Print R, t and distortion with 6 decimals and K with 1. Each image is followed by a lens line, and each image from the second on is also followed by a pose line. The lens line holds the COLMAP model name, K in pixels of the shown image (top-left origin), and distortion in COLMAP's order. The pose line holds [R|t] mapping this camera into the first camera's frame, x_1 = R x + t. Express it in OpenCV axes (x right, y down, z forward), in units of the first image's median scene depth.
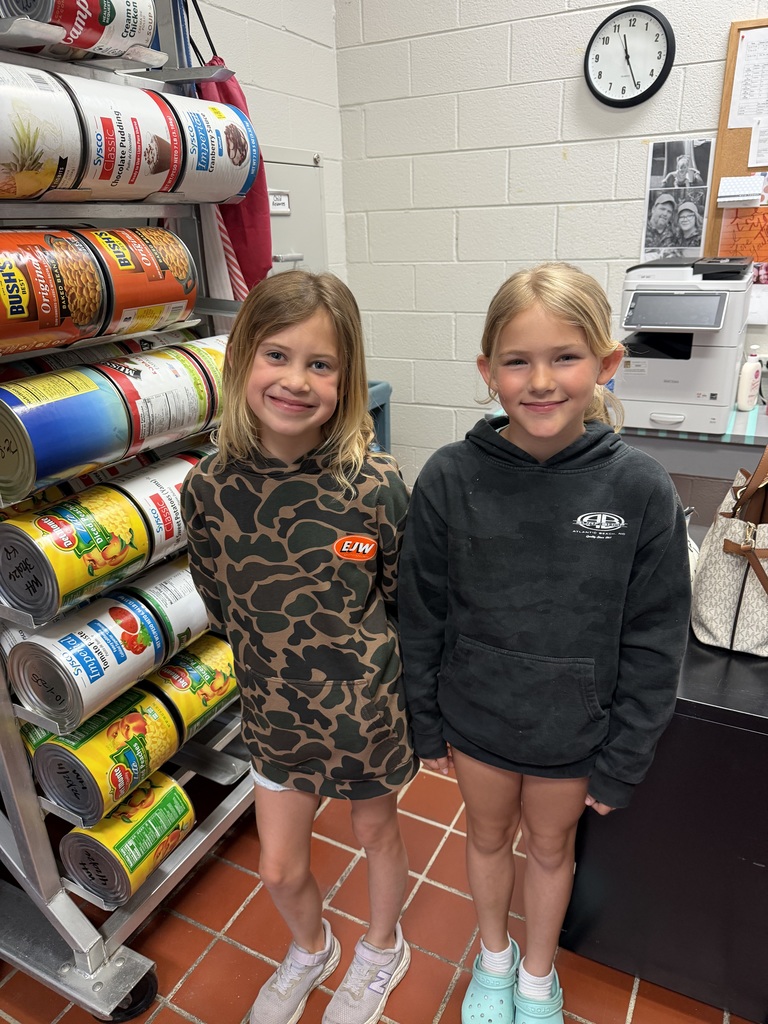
lens RADIAL K [[726.7, 0, 389.9], [0, 726.7, 516.0], [0, 0, 1]] dist [-0.004631, -0.006017]
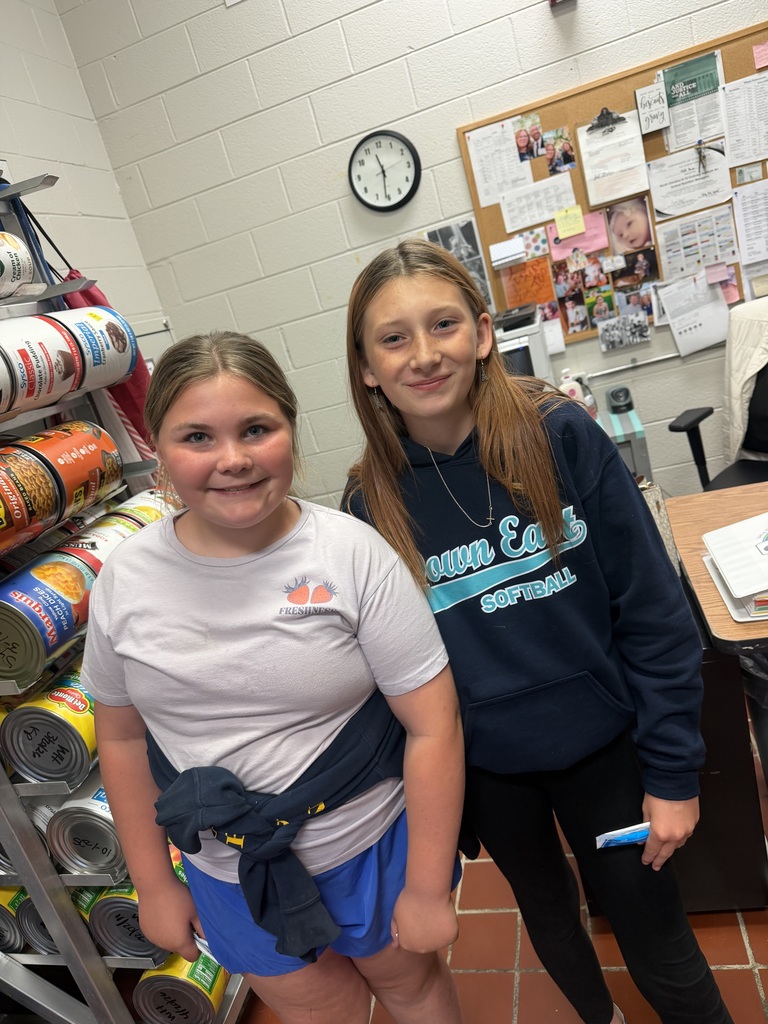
lens RADIAL K [[727.3, 0, 382.2], [0, 727.3, 516.4], [0, 0, 1]] dist [0.004091, -0.017677]
pose [[0.938653, -0.297821, 0.173879, -0.074086], [0.316142, 0.944546, -0.088807, 0.004152], [-0.137788, 0.138329, 0.980755, -0.133861]]
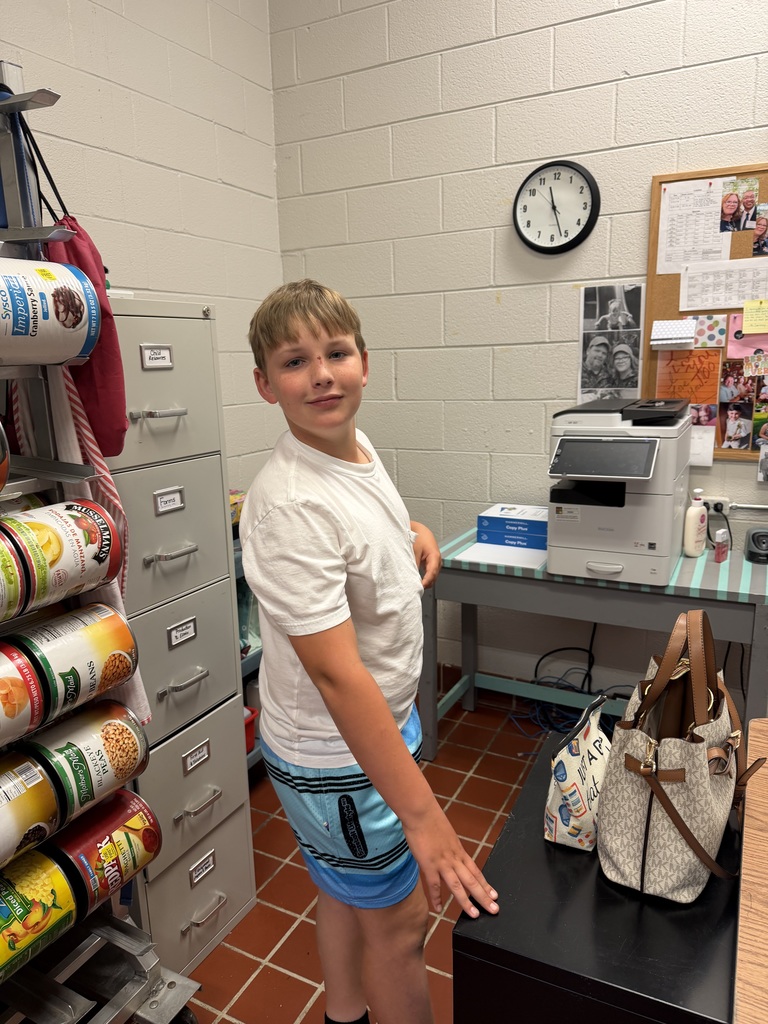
lens RADIAL K [[722.3, 0, 380.4], [0, 722.3, 516.1], [0, 0, 1]] dist [0.018728, -0.037368]
pose [[0.999996, 0.001639, -0.002294, 0.137021], [-0.001969, 0.988352, -0.152171, -0.083914], [0.002018, 0.152175, 0.988351, 0.102727]]
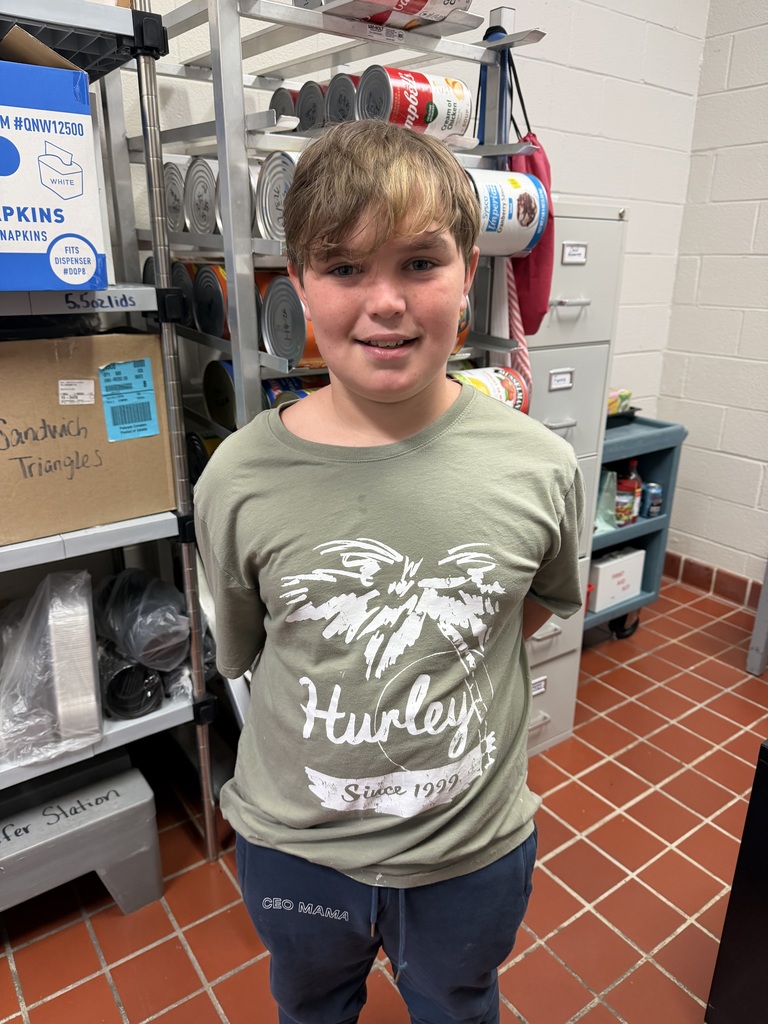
lens RADIAL K [[733.5, 0, 387.4], [0, 733.5, 514.2], [0, 0, 1]] dist [-0.010217, -0.005828]
pose [[0.890927, 0.179450, -0.417189, 0.126247], [-0.194835, 0.980819, 0.005810, 0.006156], [0.410229, 0.076106, 0.908801, -0.096329]]
